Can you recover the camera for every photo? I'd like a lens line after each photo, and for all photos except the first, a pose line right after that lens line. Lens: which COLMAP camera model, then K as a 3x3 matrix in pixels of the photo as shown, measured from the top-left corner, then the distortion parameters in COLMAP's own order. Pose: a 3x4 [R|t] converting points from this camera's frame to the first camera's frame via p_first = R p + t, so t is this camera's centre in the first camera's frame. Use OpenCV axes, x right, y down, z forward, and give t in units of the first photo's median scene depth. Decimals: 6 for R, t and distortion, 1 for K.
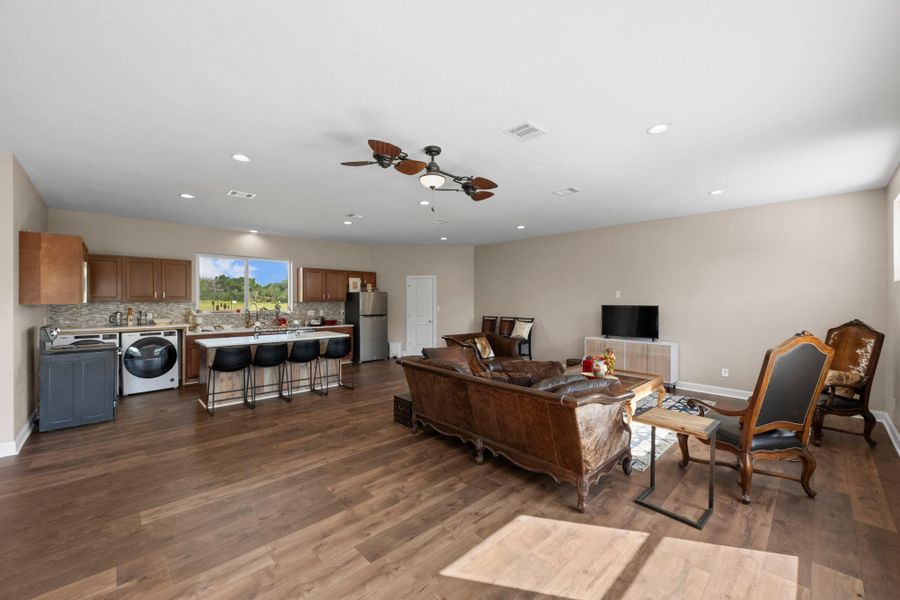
lens RADIAL K [[356.9, 0, 450.5], [0, 356.9, 298.9], [0, 0, 1]] dist [-0.000917, 0.000175]
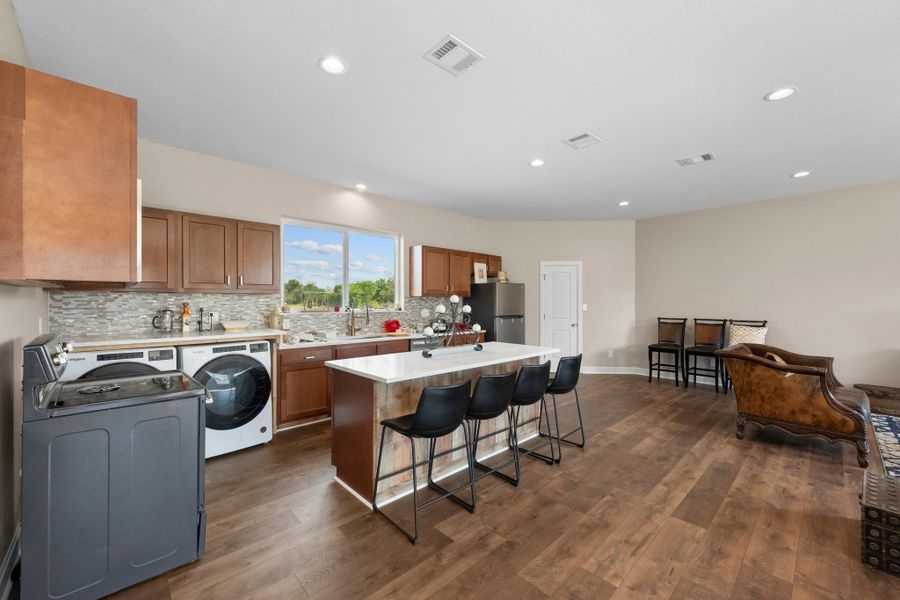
lens RADIAL K [[364.9, 0, 452.2], [0, 364.9, 299.3], [0, 0, 1]] dist [-0.001530, 0.000805]
pose [[0.999981, 0.000085, -0.006171, -0.482867], [-0.000111, 0.999991, -0.004198, 0.023191], [0.006171, 0.004198, 0.999972, 0.427895]]
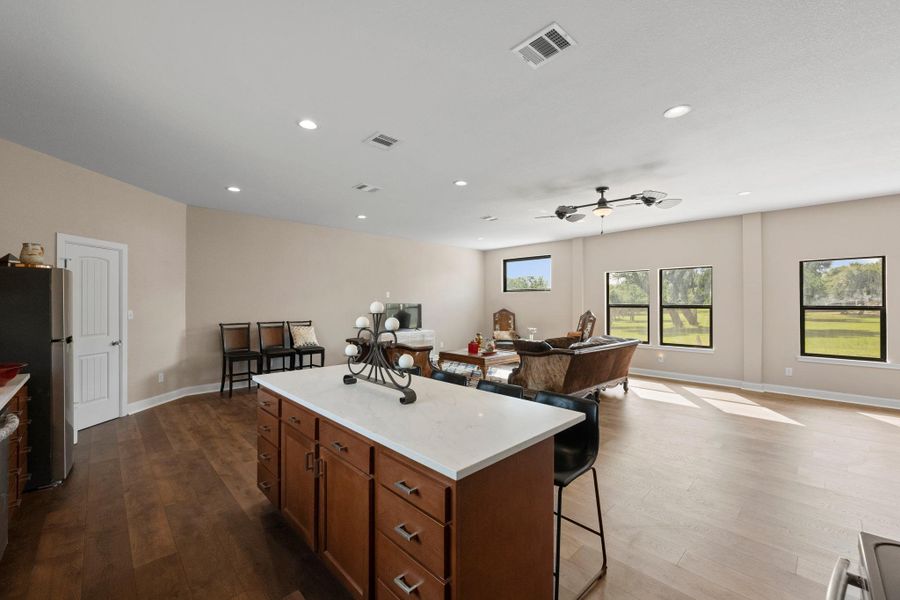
lens RADIAL K [[364.9, 0, 451.8], [0, 364.9, 305.9], [0, 0, 1]] dist [-0.001530, 0.000805]
pose [[0.001149, -0.008975, 0.999959, -0.852665], [-0.004612, 0.999949, 0.008980, 0.014391], [-0.999989, -0.004622, 0.001107, 0.918954]]
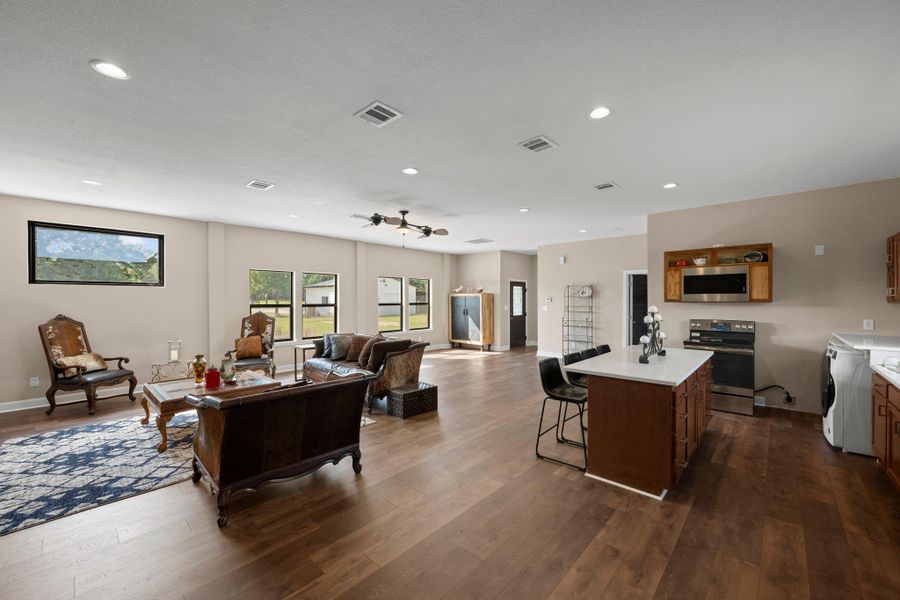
lens RADIAL K [[356.9, 0, 449.8], [0, 356.9, 300.0], [0, 0, 1]] dist [-0.000917, 0.000175]
pose [[-0.998482, -0.000714, -0.055068, -0.100749], [-0.000646, 0.999999, -0.001247, 0.005229], [0.055069, -0.001210, -0.998482, 1.590130]]
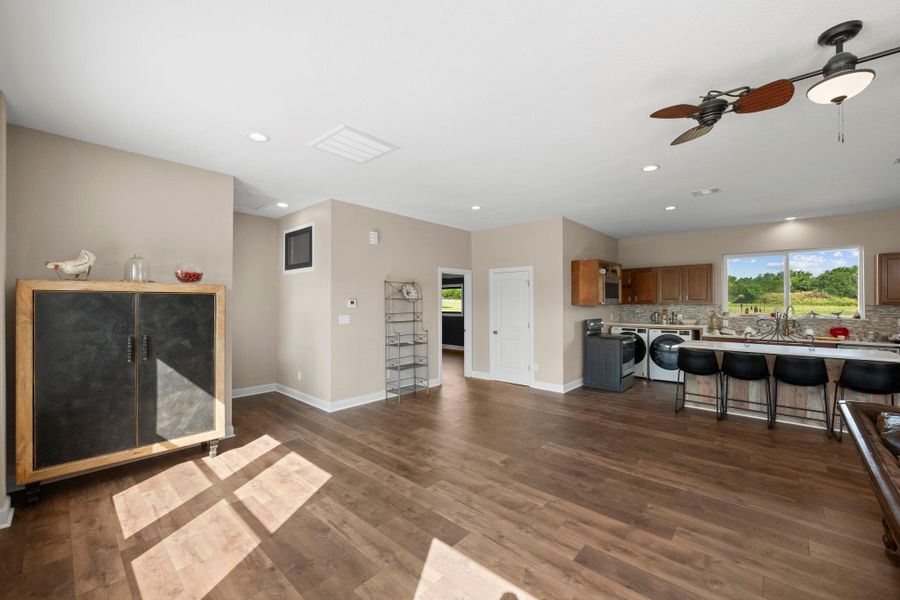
lens RADIAL K [[356.9, 0, 449.8], [0, 356.9, 305.5], [0, 0, 1]] dist [-0.000917, 0.000175]
pose [[0.070441, 0.006876, -0.997492, 0.265406], [0.004167, 0.999965, 0.007188, 0.001215], [0.997507, -0.004662, 0.070410, 0.202192]]
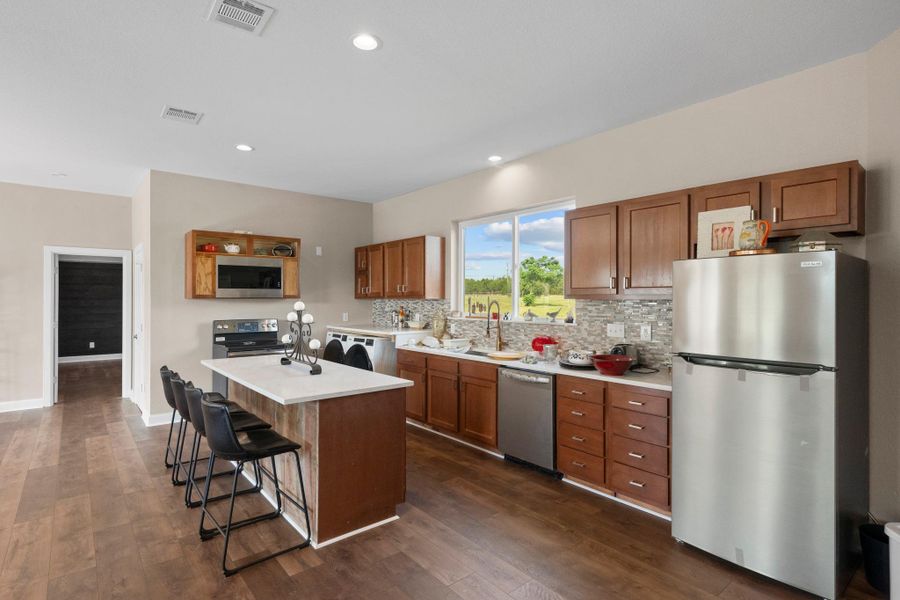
lens RADIAL K [[451.2, 0, 456.2], [0, 451.2, 301.6], [0, 0, 1]] dist [-0.010379, 0.001515]
pose [[-0.064662, 0.003997, -0.997899, 0.109499], [0.000657, 0.999992, 0.003963, 0.011827], [0.997907, -0.000399, -0.064664, 1.247444]]
